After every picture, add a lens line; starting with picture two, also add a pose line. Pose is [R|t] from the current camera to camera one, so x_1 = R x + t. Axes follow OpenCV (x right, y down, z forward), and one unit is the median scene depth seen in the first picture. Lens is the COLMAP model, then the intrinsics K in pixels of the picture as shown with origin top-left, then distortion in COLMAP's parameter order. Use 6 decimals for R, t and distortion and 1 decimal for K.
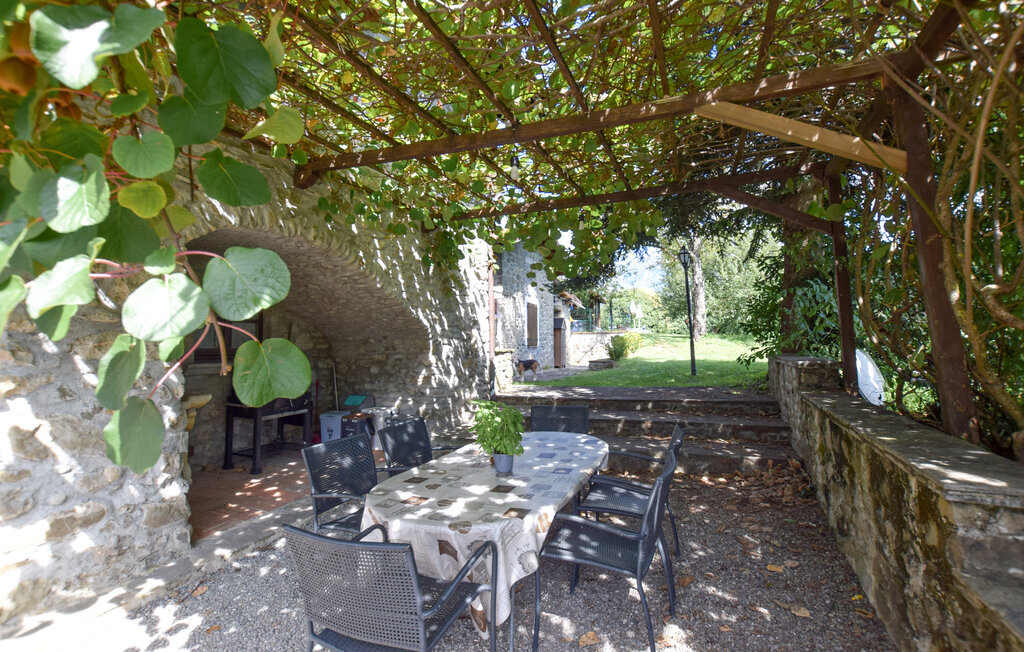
lens RADIAL K [[461.9, 0, 515.5], [0, 461.9, 320.6], [0, 0, 1]] dist [-0.023428, 0.000637]
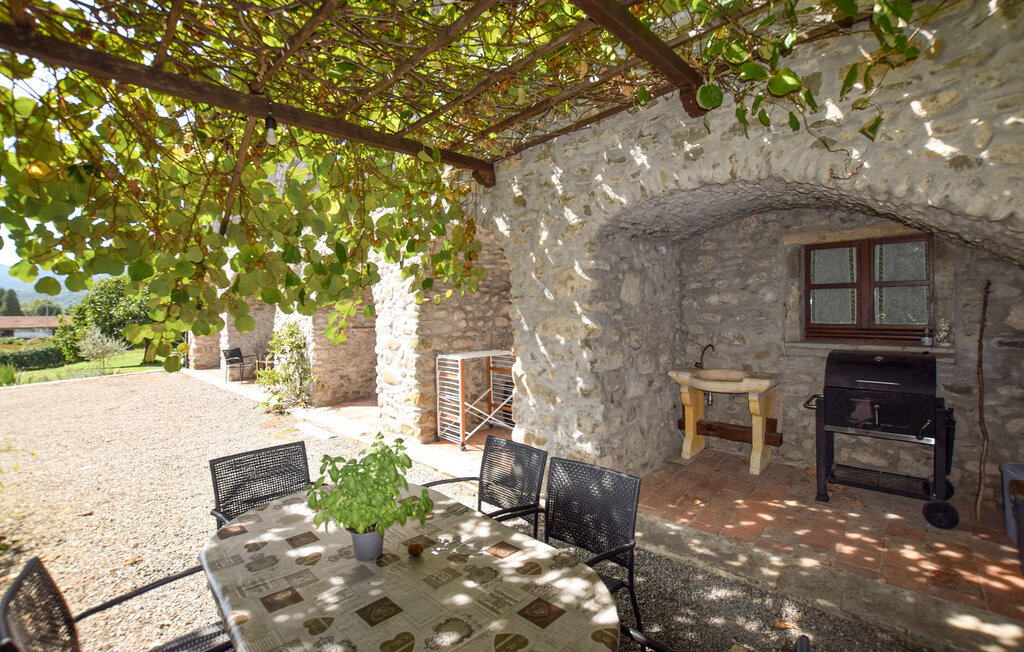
lens RADIAL K [[461.9, 0, 515.5], [0, 461.9, 320.6], [0, 0, 1]] dist [-0.023428, 0.000637]
pose [[-0.369788, 0.031348, -0.928587, 0.436097], [0.069213, 0.997583, 0.006114, 0.016162], [0.926535, -0.062010, -0.371064, 1.301810]]
